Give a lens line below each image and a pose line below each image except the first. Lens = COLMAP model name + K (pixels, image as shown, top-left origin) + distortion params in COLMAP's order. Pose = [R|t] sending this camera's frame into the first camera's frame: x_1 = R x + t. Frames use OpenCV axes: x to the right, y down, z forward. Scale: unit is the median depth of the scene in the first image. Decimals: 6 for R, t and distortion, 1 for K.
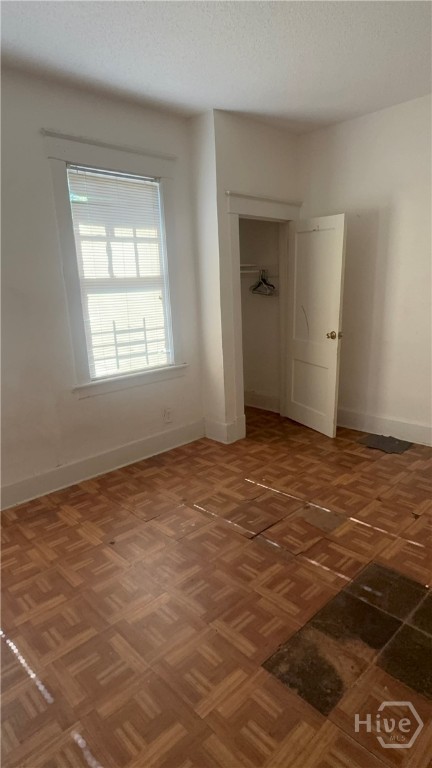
lens RADIAL K [[444.4, 0, 216.0], [0, 444.4, 384.0], [0, 0, 1]] dist [-0.002636, -0.001619]
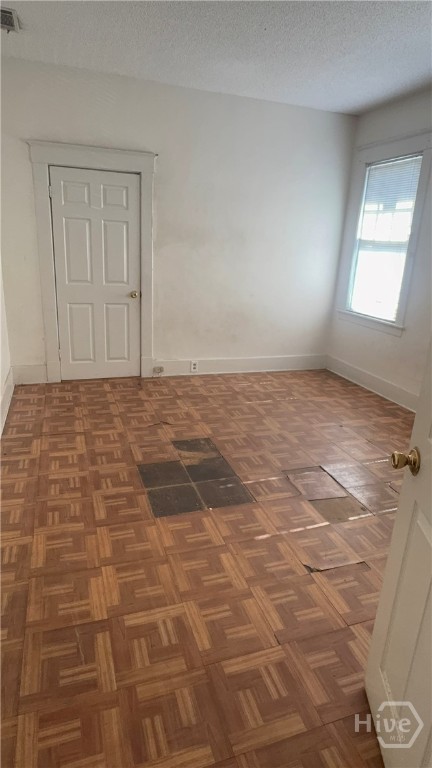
lens RADIAL K [[444.4, 0, 216.0], [0, 444.4, 384.0], [0, 0, 1]] dist [-0.002636, -0.001619]
pose [[-0.428958, 0.293830, -0.854201, 1.322292], [-0.235550, 0.876520, 0.419795, -0.321373], [0.872073, 0.381282, -0.306779, 1.193809]]
